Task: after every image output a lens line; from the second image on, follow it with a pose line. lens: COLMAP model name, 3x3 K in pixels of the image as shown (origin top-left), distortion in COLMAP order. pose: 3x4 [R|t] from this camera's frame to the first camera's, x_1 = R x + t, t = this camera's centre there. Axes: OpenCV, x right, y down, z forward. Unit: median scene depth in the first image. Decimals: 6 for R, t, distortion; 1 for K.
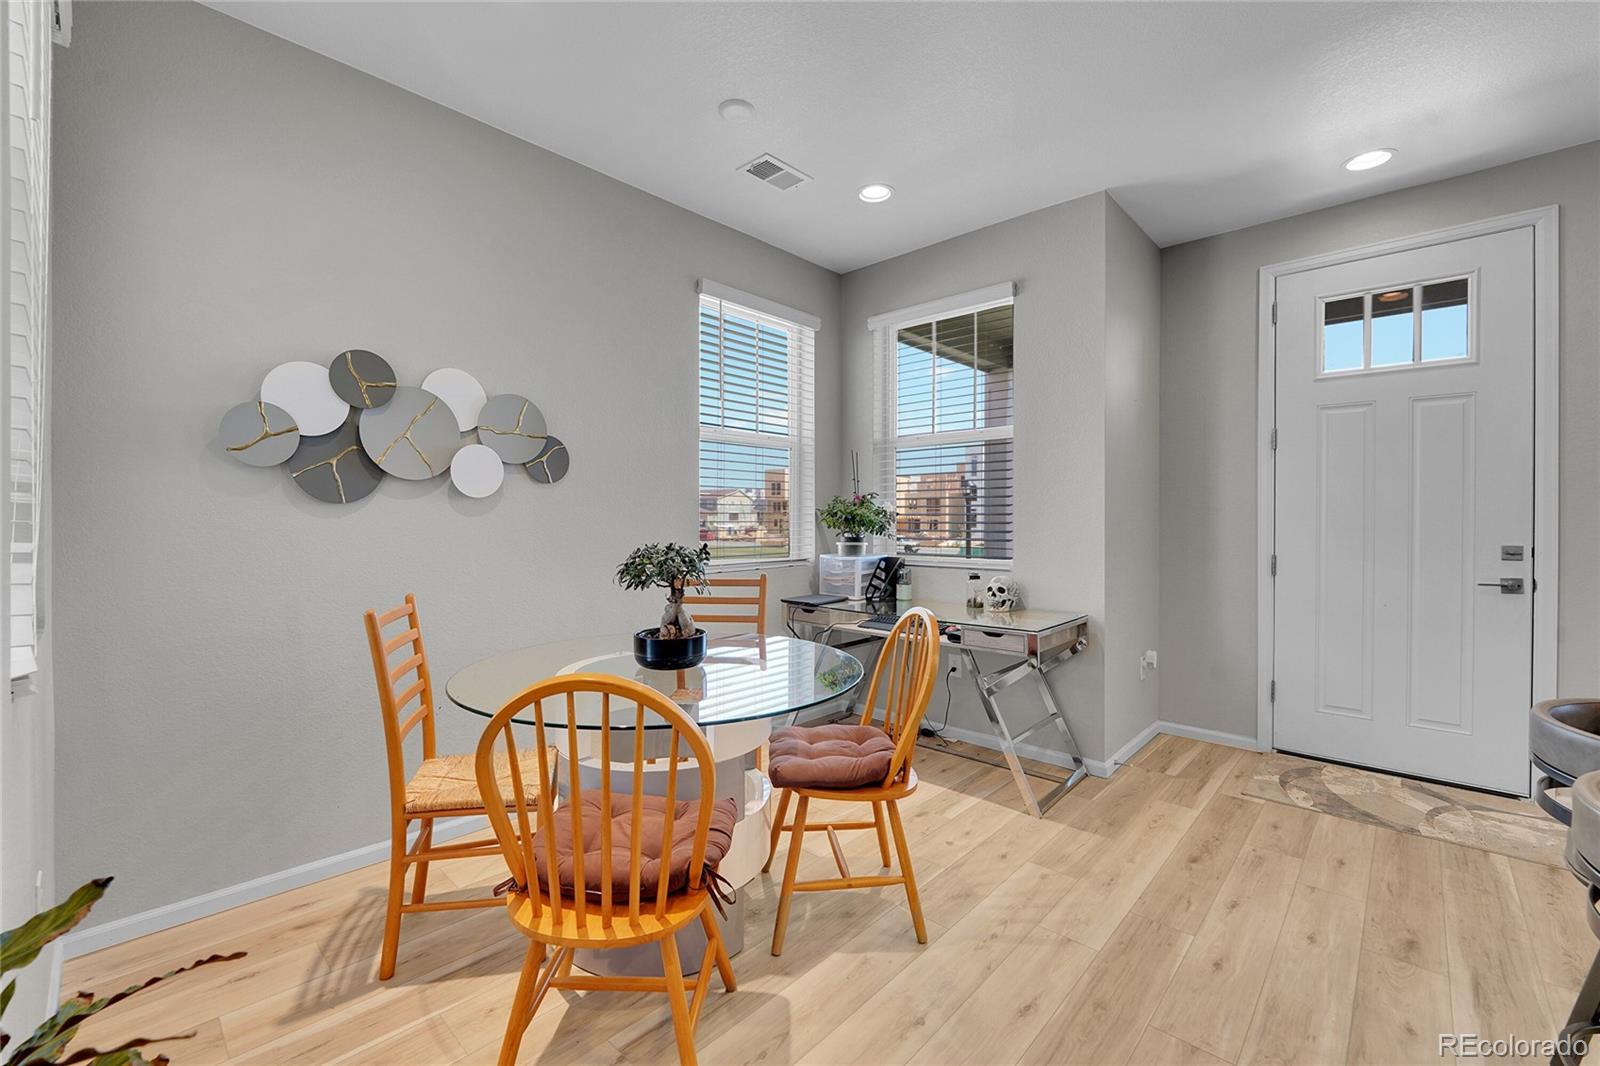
lens RADIAL K [[664.4, 0, 791.7], [0, 664.4, 525.2], [0, 0, 1]] dist [-0.012418, 0.000393]
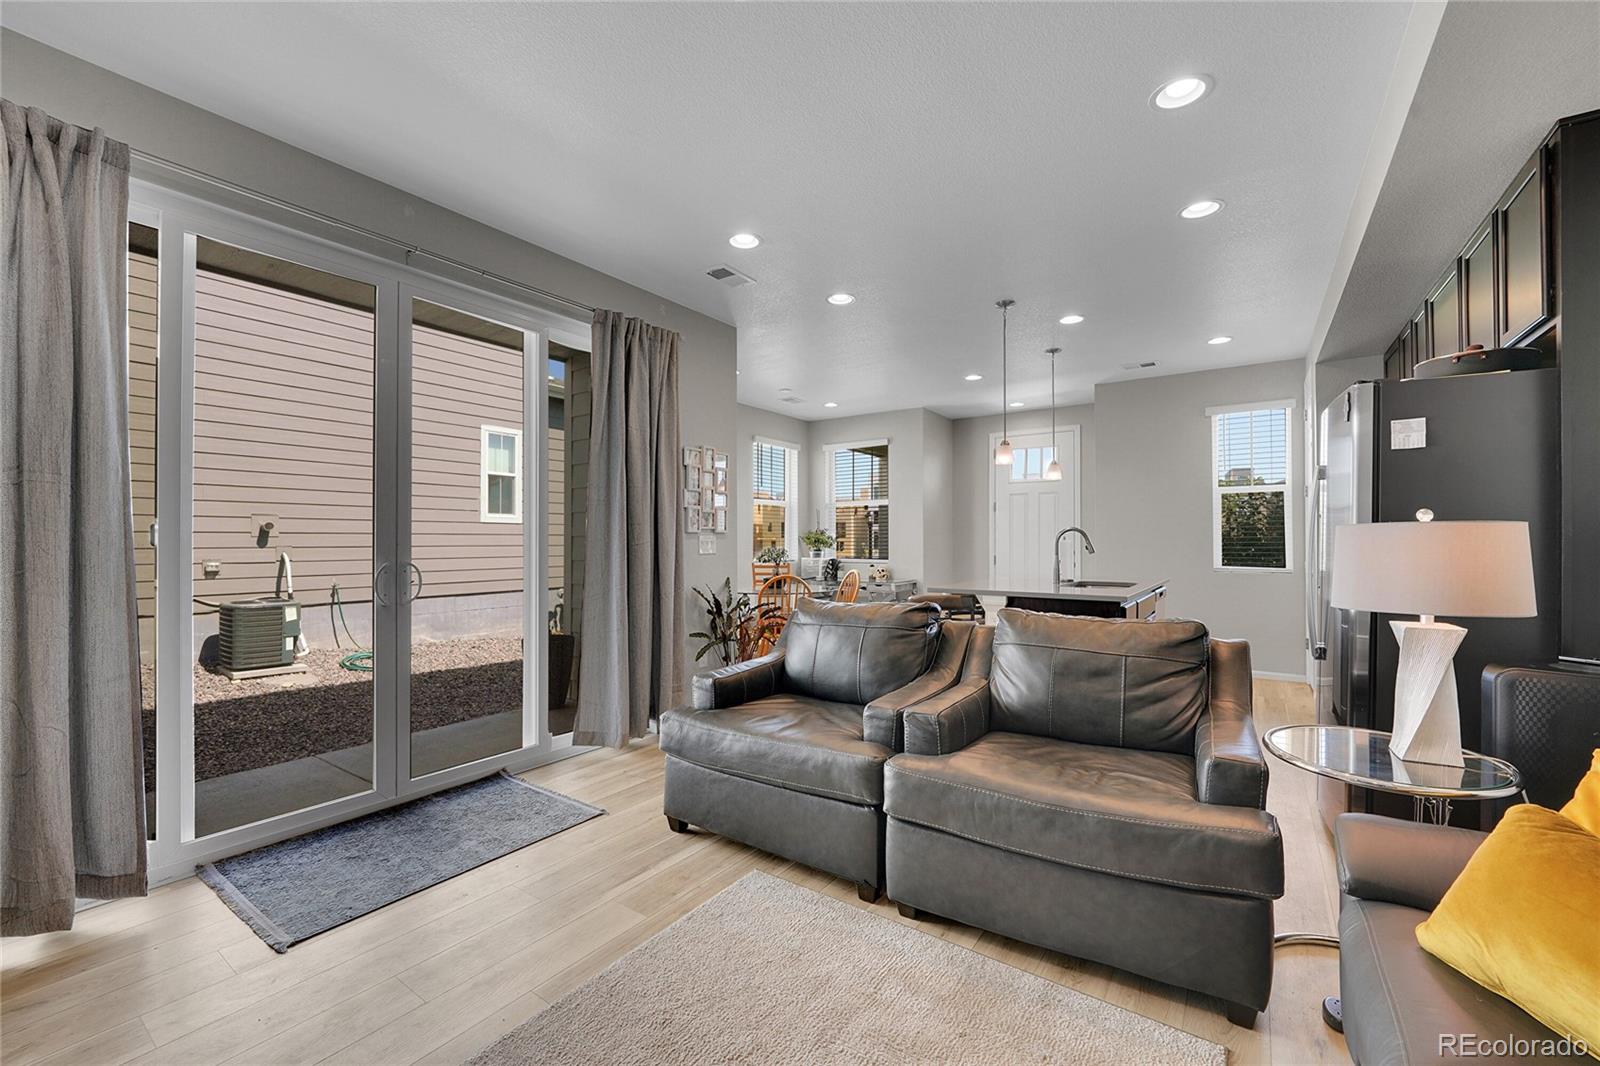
lens RADIAL K [[654.2, 0, 800.5], [0, 654.2, 538.2], [0, 0, 1]] dist [-0.012086, -0.000113]
pose [[0.988756, 0.000014, 0.149538, -0.341460], [0.002190, 0.999891, -0.014574, 0.016203], [-0.149522, 0.014738, 0.988649, -1.333479]]
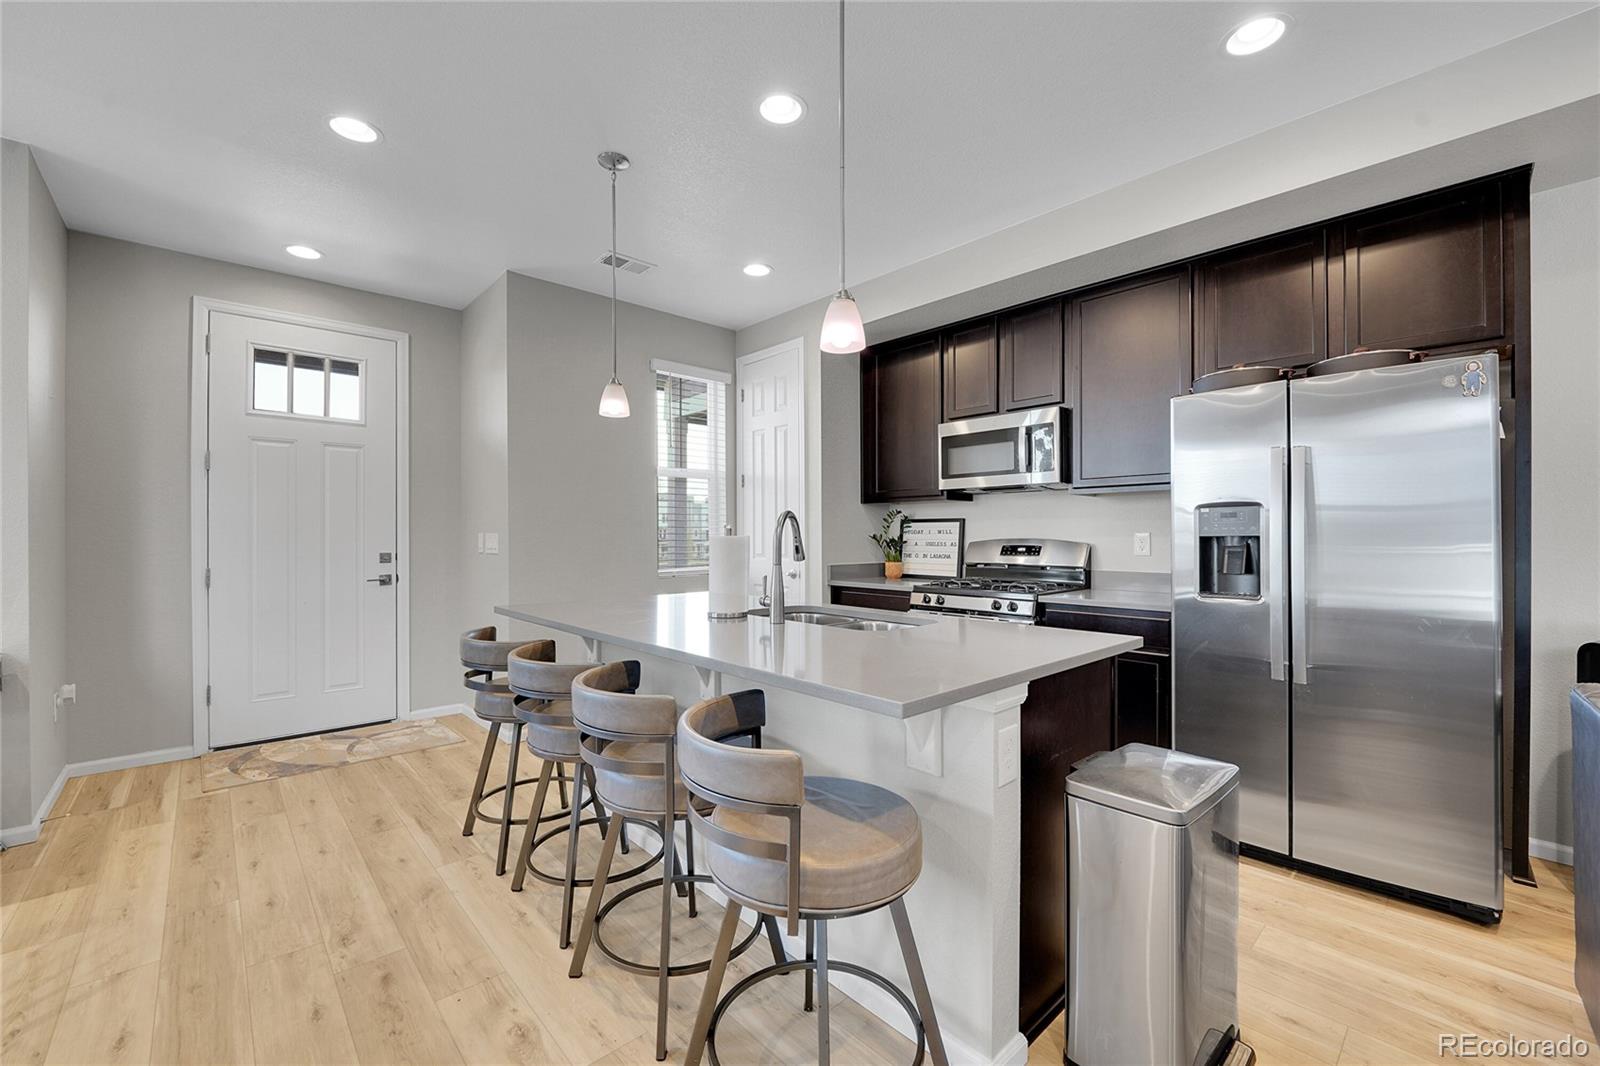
lens RADIAL K [[645.5, 0, 792.8], [0, 645.5, 535.3], [0, 0, 1]] dist [-0.010028, -0.000815]
pose [[0.076149, 0.000091, 0.997096, -0.259112], [0.009359, 0.999956, -0.000806, 0.001444], [-0.997053, 0.009393, 0.076145, -0.030578]]
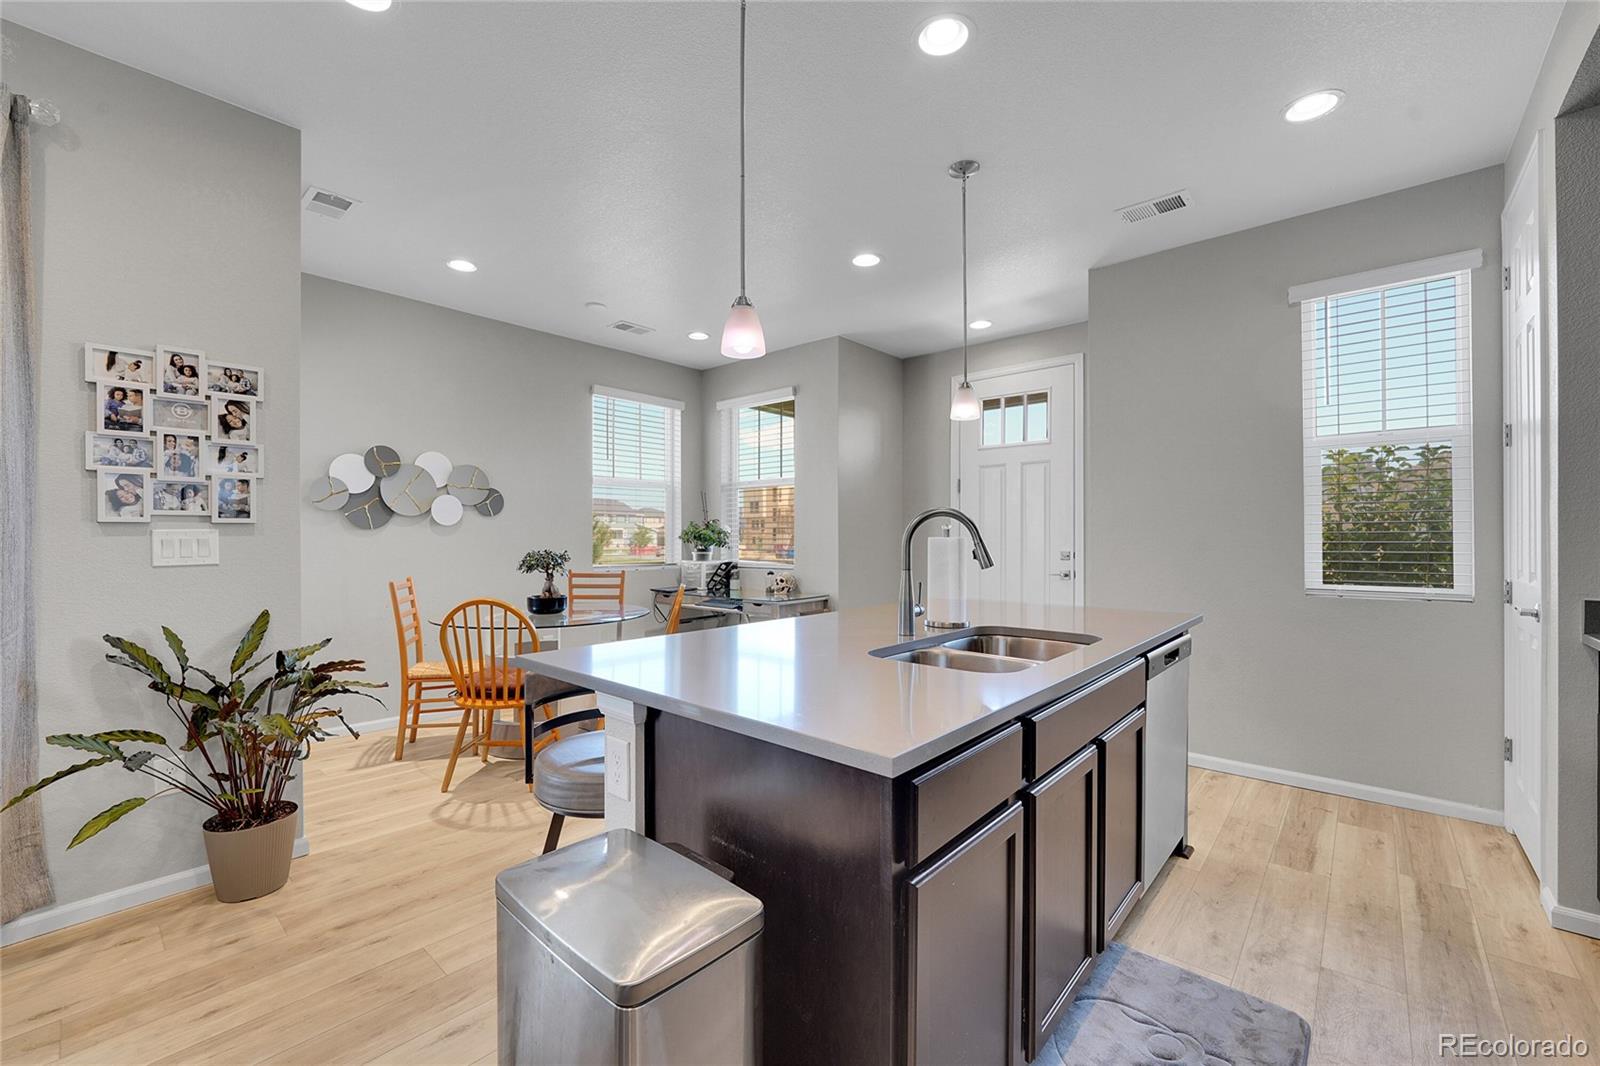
lens RADIAL K [[654.2, 0, 800.5], [0, 654.2, 538.2], [0, 0, 1]] dist [-0.012086, -0.000113]
pose [[0.999387, -0.003148, 0.034859, 0.322917], [0.003375, 0.999974, -0.006438, 0.005426], [-0.034838, 0.006552, 0.999371, -0.610058]]
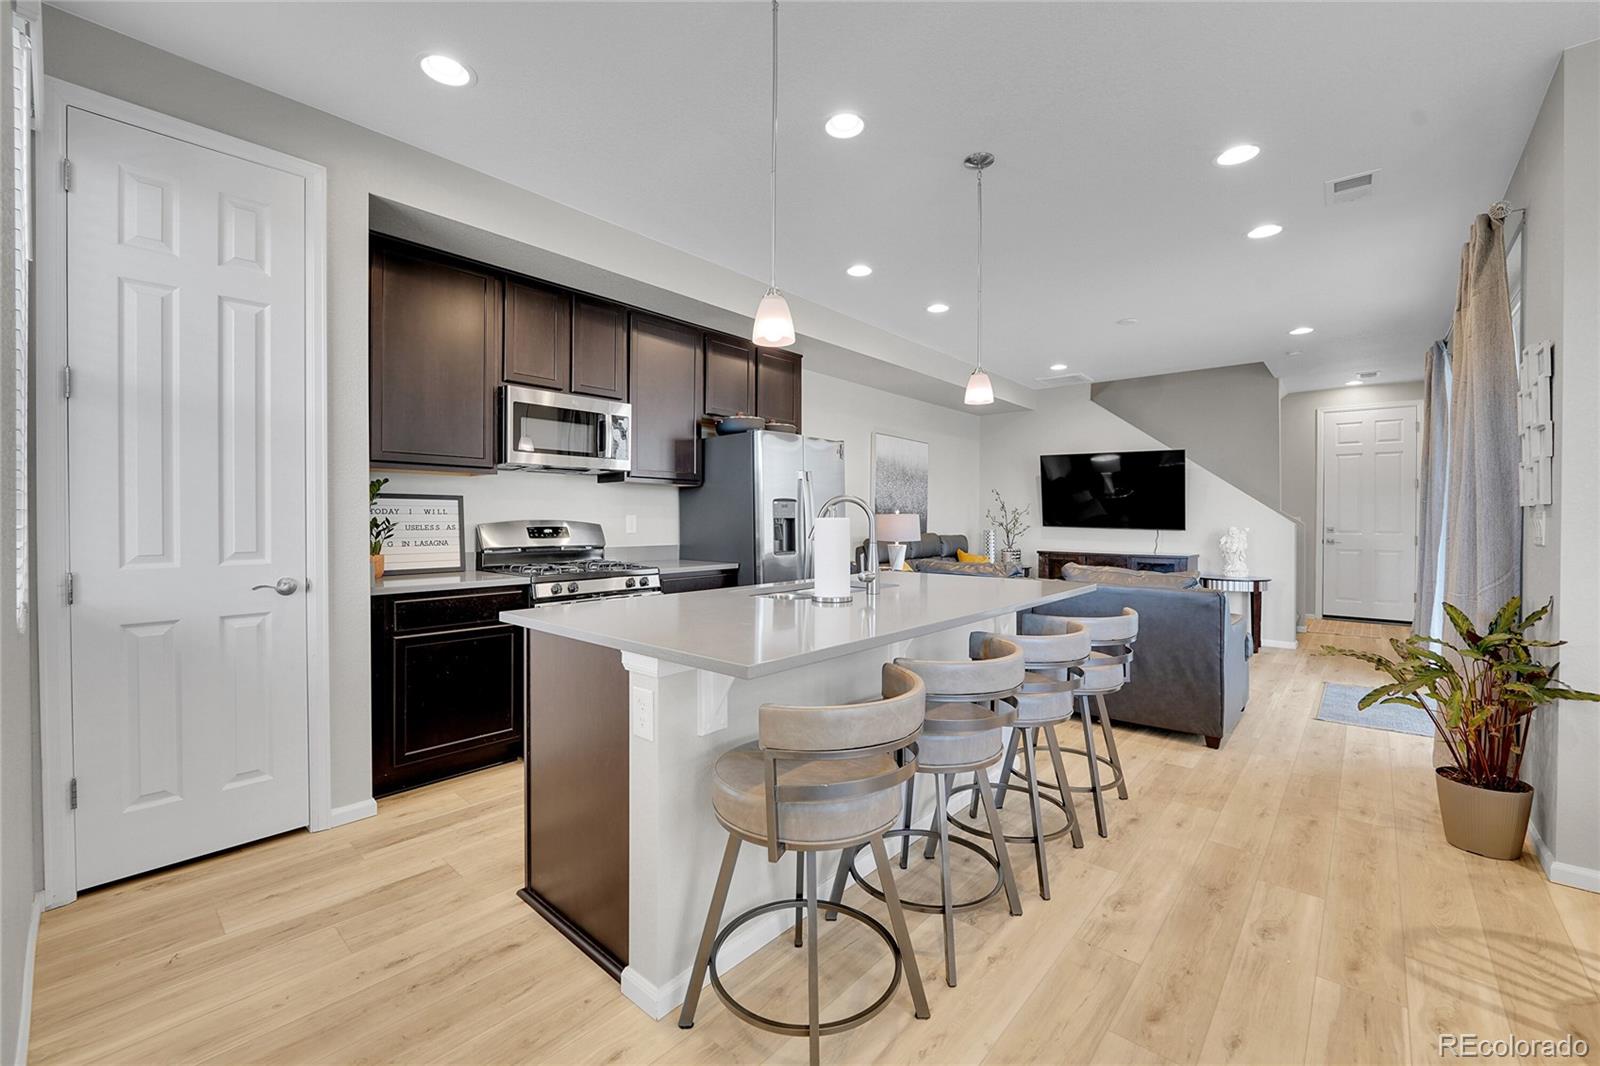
lens RADIAL K [[654.6, 0, 789.6], [0, 654.6, 525.0], [0, 0, 1]] dist [-0.012755, -0.000157]
pose [[-0.999764, -0.003868, -0.021398, 0.576527], [-0.004268, 0.999817, 0.018657, -0.004937], [0.021322, 0.018744, -0.999597, 0.869444]]
